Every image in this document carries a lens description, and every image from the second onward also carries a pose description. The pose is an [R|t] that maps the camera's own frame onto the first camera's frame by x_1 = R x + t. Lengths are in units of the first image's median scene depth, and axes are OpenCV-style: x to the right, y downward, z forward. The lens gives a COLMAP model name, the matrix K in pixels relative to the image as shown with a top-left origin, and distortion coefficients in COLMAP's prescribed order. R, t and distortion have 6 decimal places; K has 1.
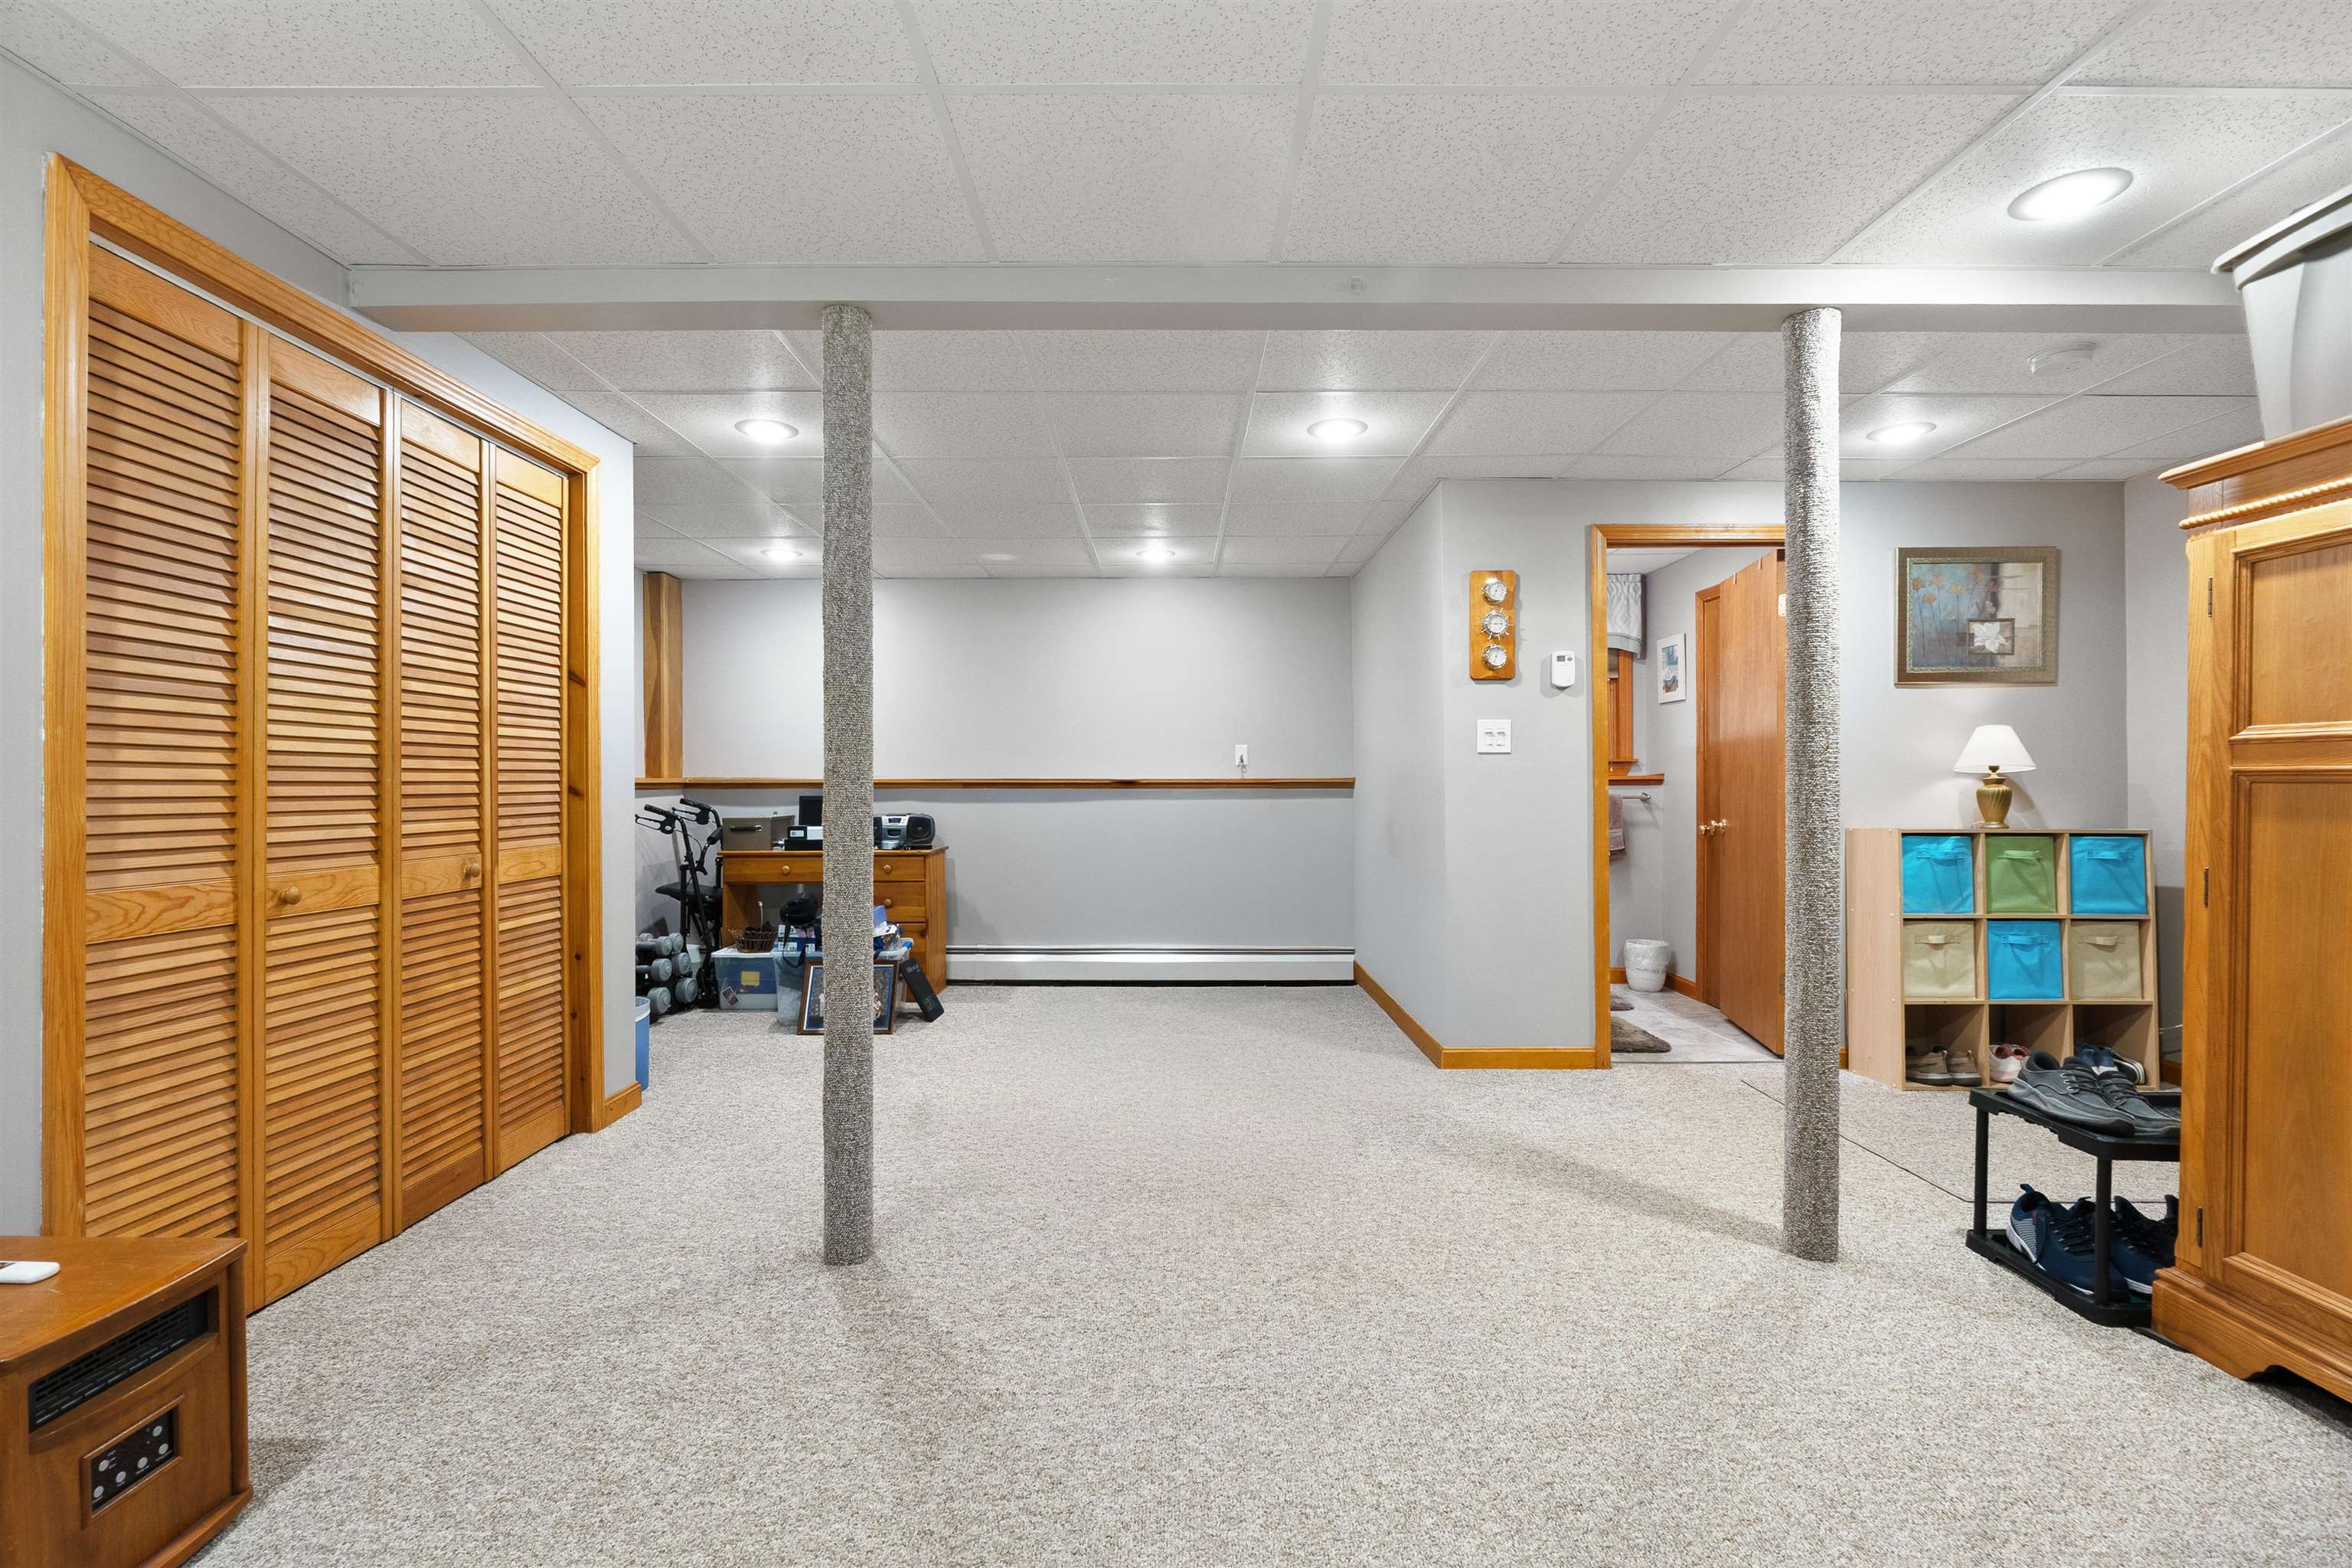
lens RADIAL K [[1057.5, 0, 1176.0], [0, 1057.5, 784.0], [0, 0, 1]] dist [-0.001836, -0.000208]
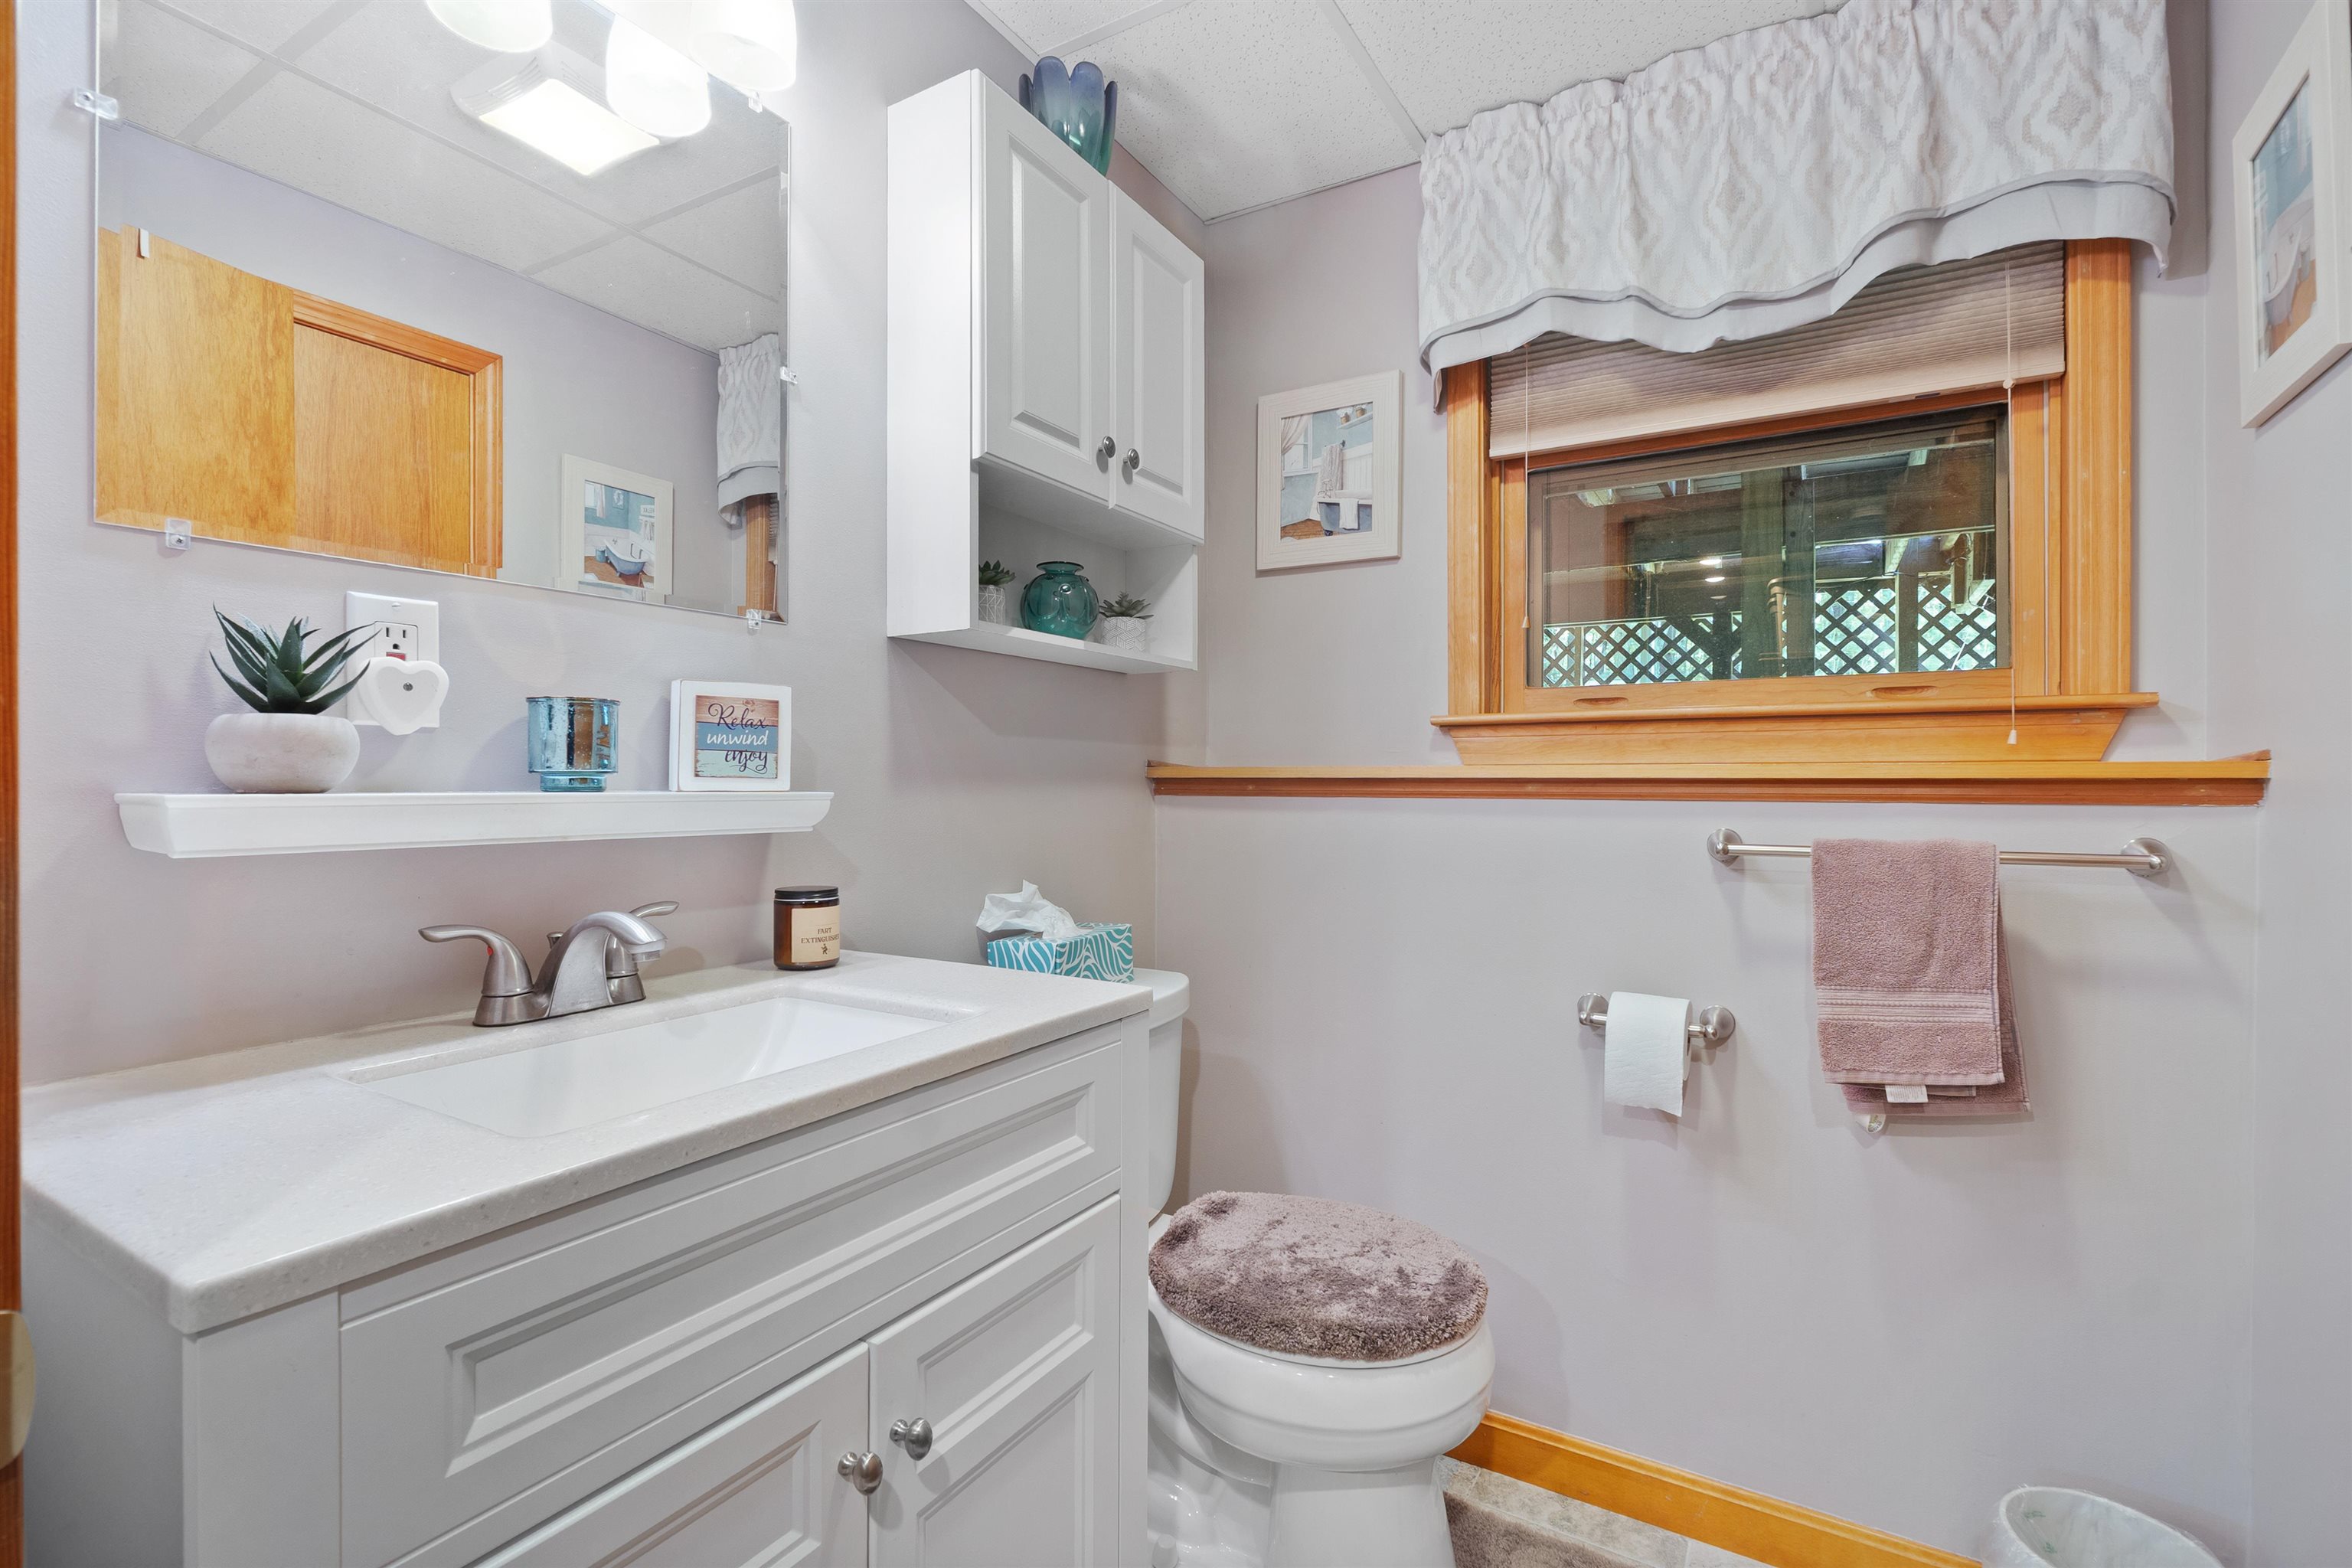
lens RADIAL K [[1057.5, 0, 1176.0], [0, 1057.5, 784.0], [0, 0, 1]] dist [-0.001836, -0.000208]
pose [[0.854894, 0.002427, -0.518797, 0.631960], [-0.002372, 0.999997, 0.000769, -0.004353], [0.518798, 0.000574, 0.854897, 1.161992]]
